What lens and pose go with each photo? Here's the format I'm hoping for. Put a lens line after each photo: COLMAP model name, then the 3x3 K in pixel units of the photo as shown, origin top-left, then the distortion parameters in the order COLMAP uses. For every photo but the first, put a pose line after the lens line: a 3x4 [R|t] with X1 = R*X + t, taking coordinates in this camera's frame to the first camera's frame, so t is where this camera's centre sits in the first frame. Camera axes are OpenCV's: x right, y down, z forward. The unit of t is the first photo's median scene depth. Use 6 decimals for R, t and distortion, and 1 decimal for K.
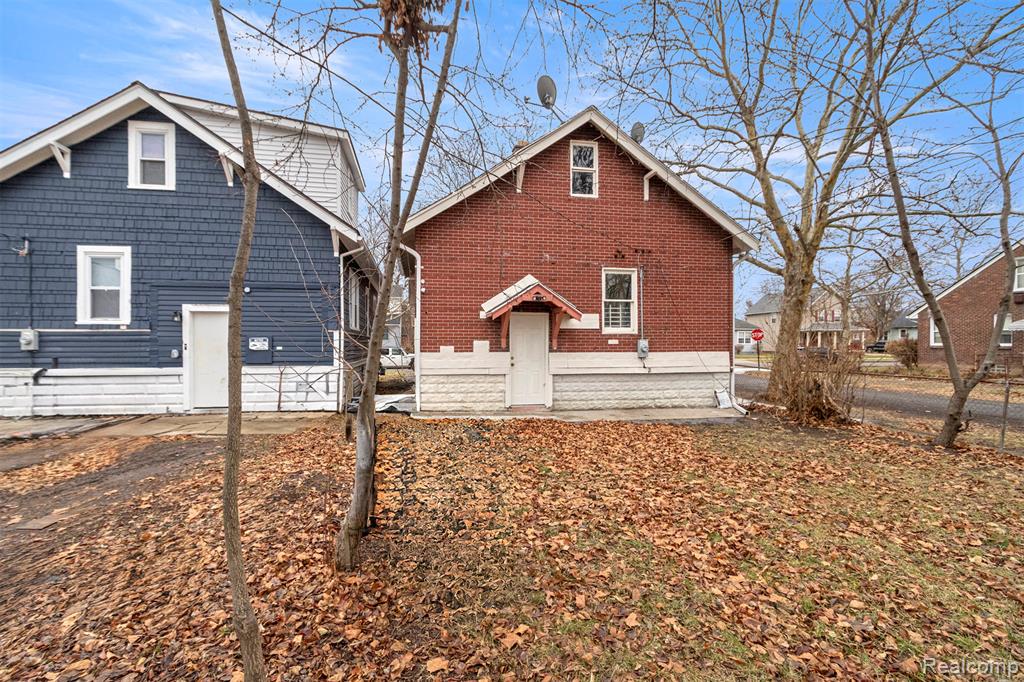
lens RADIAL K [[497.8, 0, 512.1], [0, 497.8, 343.0], [0, 0, 1]] dist [0.000978, 0.001391]
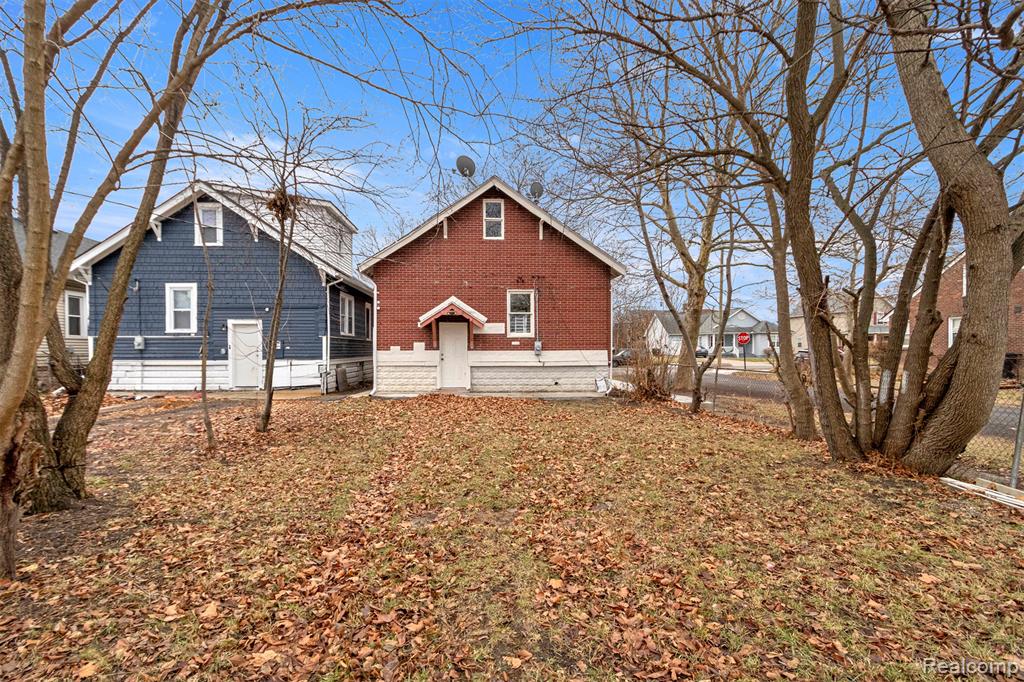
lens RADIAL K [[463.4, 0, 513.3], [0, 463.4, 350.9], [0, 0, 1]] dist [0.004344, -0.000043]
pose [[0.990985, -0.000618, -0.133970, 0.388996], [0.001923, 0.999952, 0.009607, 0.007413], [0.133957, -0.009778, 0.990939, -0.294940]]
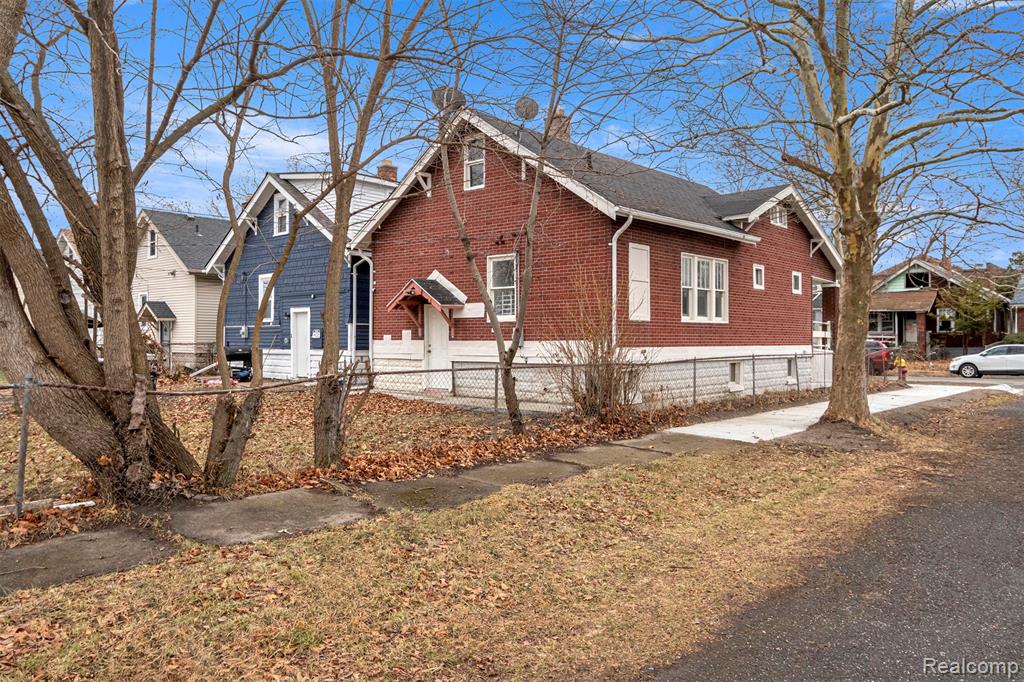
lens RADIAL K [[724.8, 0, 510.8], [0, 724.8, 336.1], [0, 0, 1]] dist [0.000920, 0.000152]
pose [[0.623249, -0.002067, -0.782020, 1.417504], [0.003104, 0.999995, -0.000169, 0.010117], [0.782017, -0.002322, 0.623253, 0.134111]]
